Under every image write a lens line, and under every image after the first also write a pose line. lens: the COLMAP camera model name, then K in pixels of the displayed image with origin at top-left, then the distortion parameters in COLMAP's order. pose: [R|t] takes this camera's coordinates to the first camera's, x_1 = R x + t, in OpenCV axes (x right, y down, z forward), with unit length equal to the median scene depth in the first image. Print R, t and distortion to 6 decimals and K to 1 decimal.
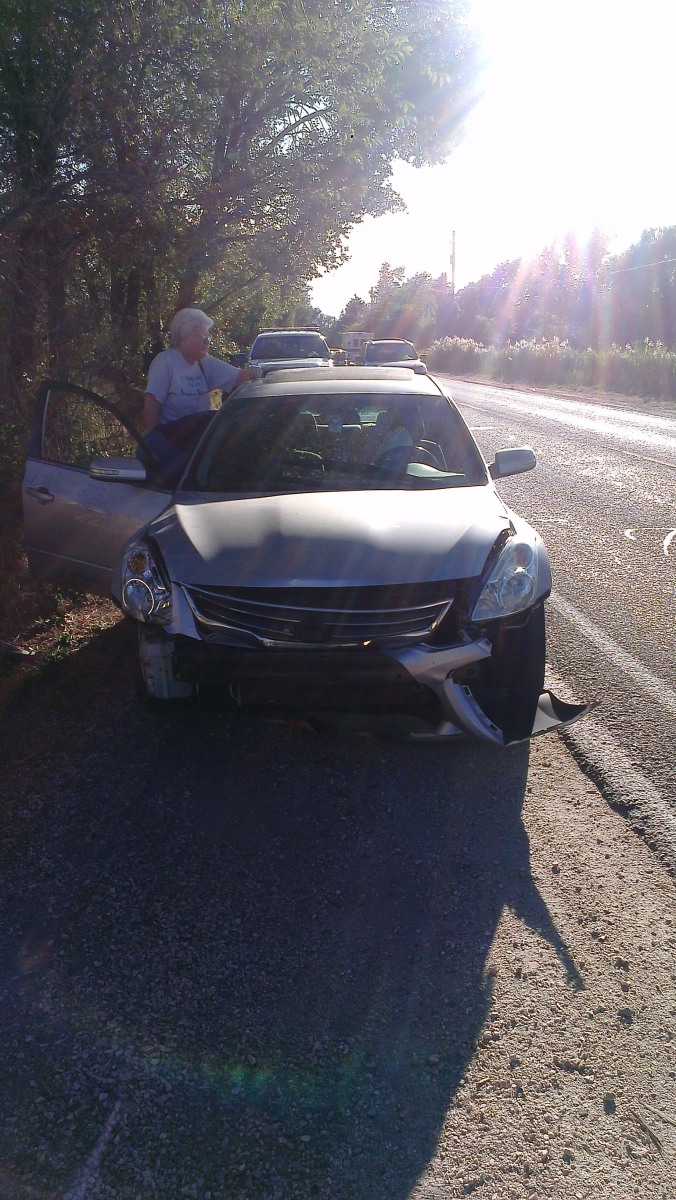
lens RADIAL K [[934.0, 0, 335.1], [0, 934.0, 592.6], [0, 0, 1]] dist [0.069920, -0.077599]
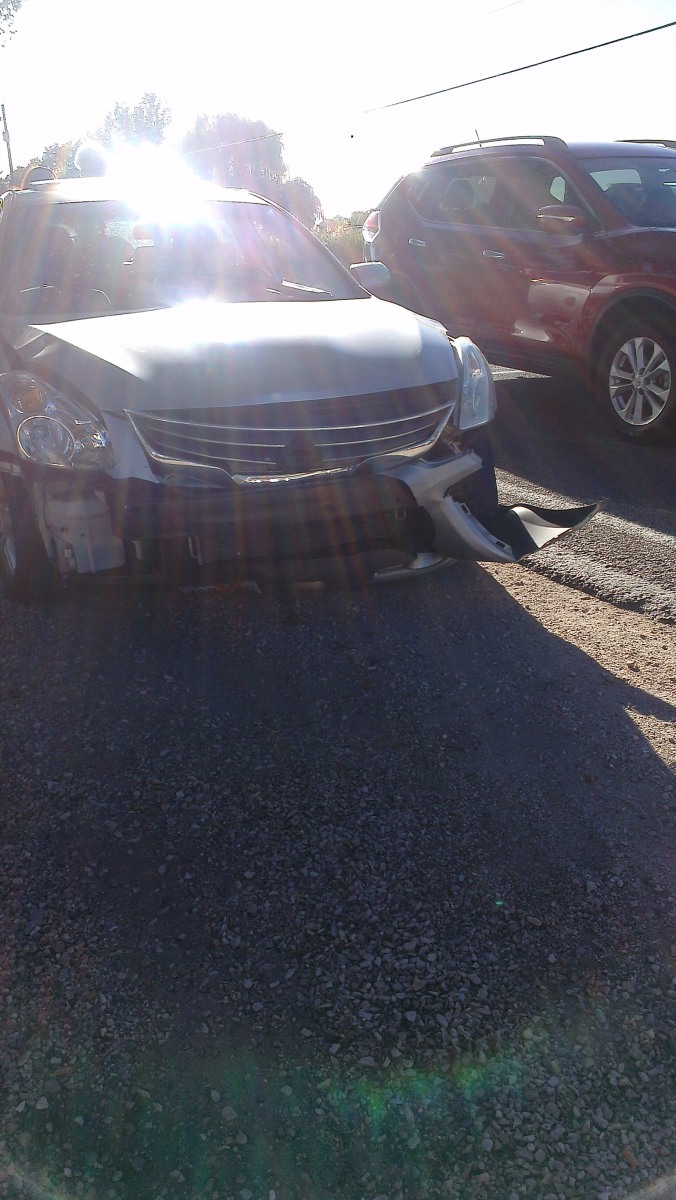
lens RADIAL K [[934.0, 0, 339.2], [0, 934.0, 605.3], [0, 0, 1]] dist [0.069920, -0.077599]
pose [[0.906892, -0.149601, 0.393911, -0.337658], [0.104168, 0.985433, 0.134428, 0.063270], [-0.408284, -0.080879, 0.909265, 0.227485]]
